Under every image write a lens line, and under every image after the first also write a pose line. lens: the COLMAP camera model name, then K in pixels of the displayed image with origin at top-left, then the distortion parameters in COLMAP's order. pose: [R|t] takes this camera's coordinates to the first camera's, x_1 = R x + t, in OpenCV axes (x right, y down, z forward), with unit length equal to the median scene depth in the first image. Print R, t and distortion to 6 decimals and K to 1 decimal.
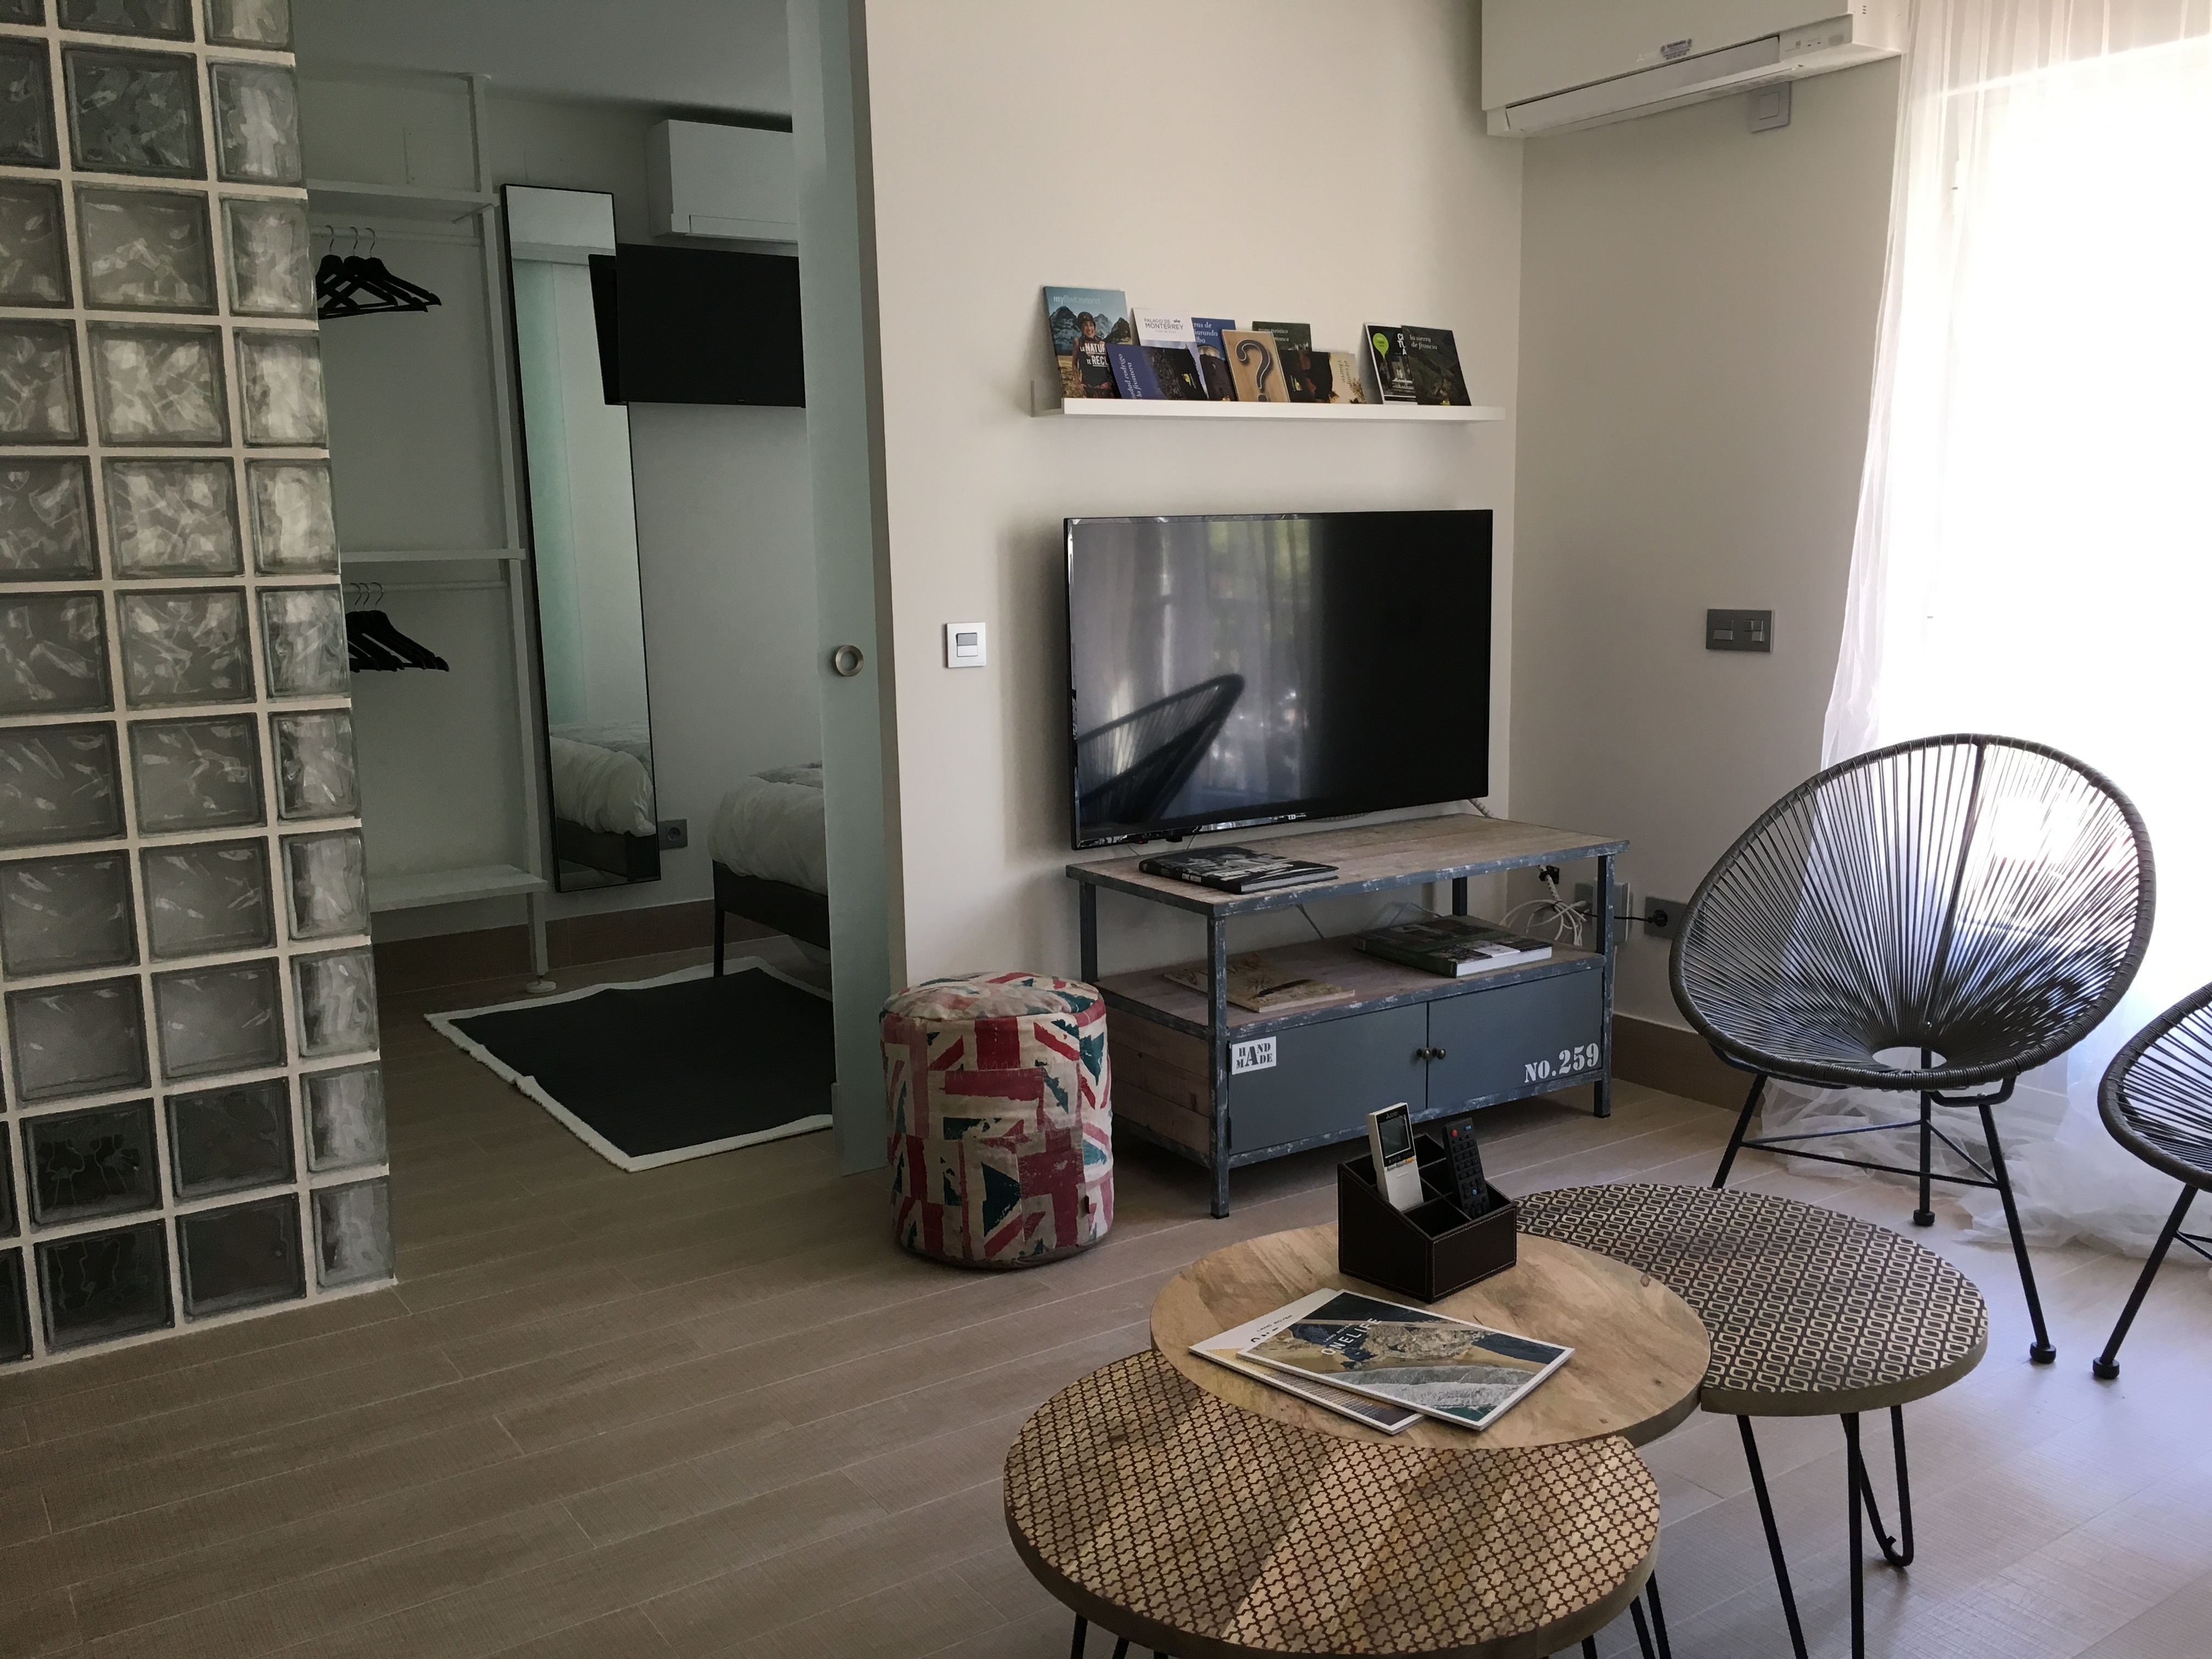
lens RADIAL K [[1860.3, 0, 1111.1], [0, 1860.3, 832.8], [0, 0, 1]] dist [0.010591, -0.000036]
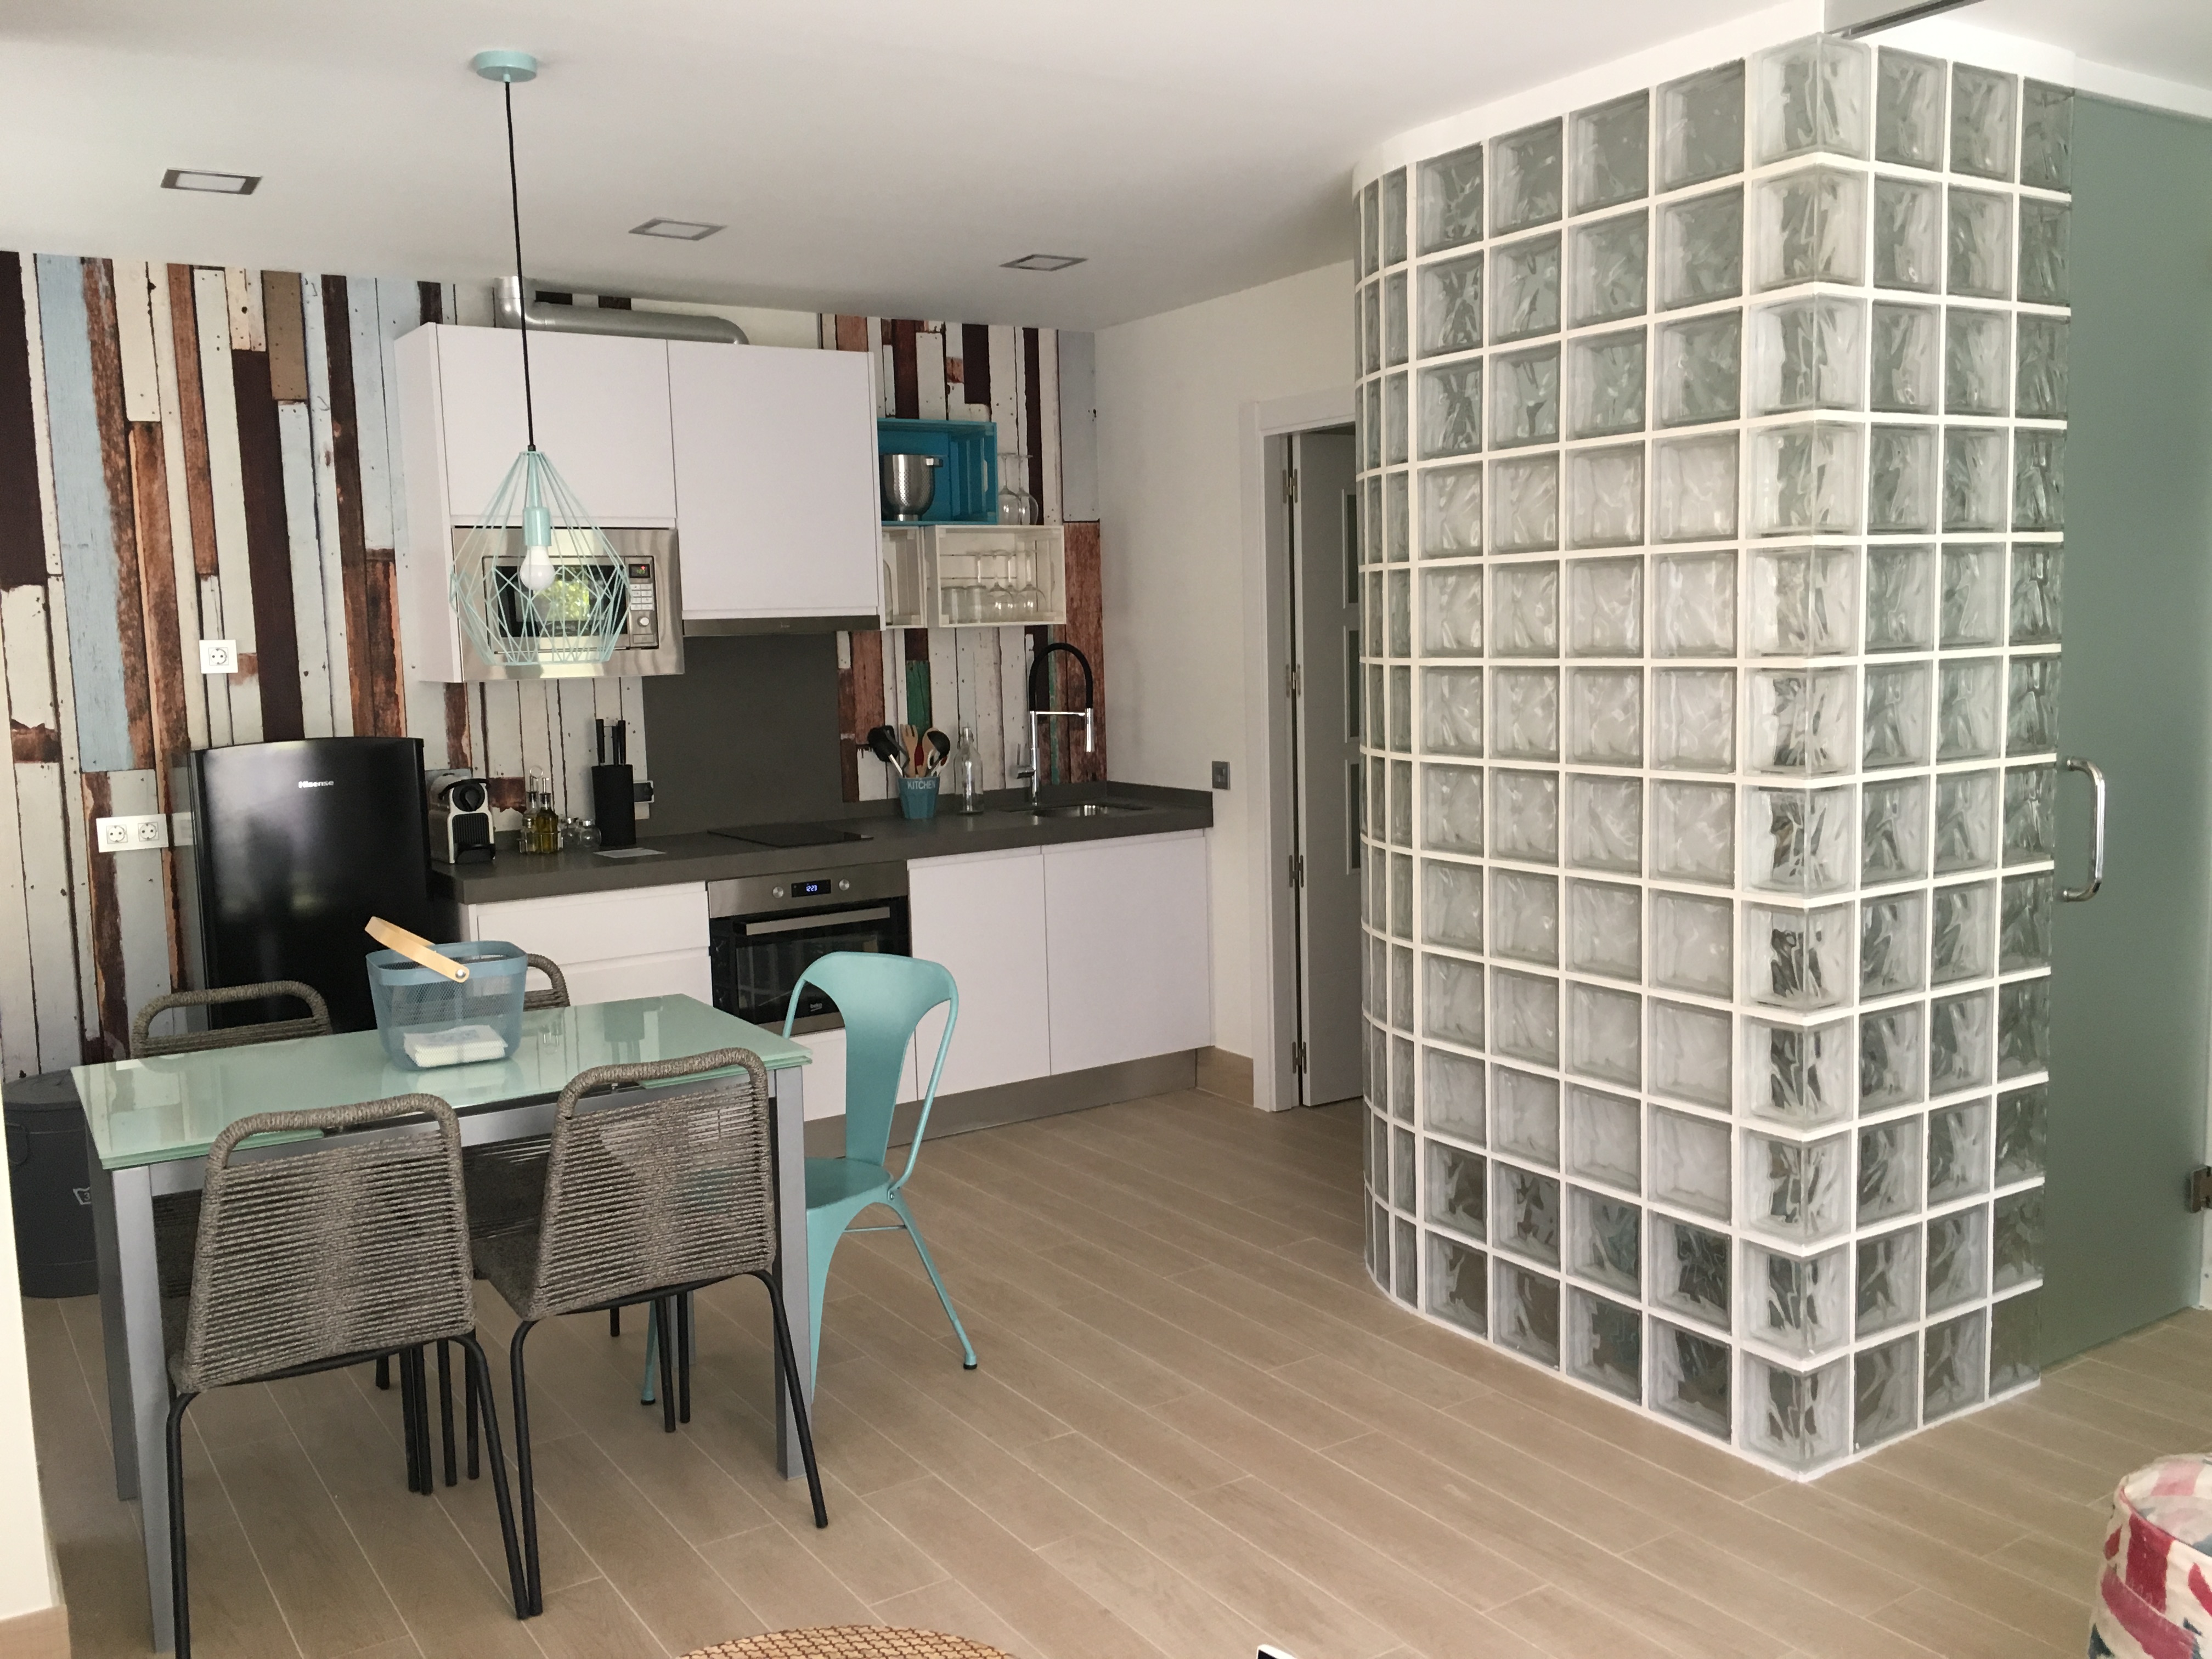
lens RADIAL K [[1860.3, 0, 1106.1], [0, 1860.3, 823.7], [0, 0, 1]] dist [0.010591, -0.000036]
pose [[-0.005863, 0.124560, -0.992195, 0.638610], [-0.137144, 0.982736, 0.124183, -0.199305], [0.990534, 0.136801, 0.011321, 0.650836]]
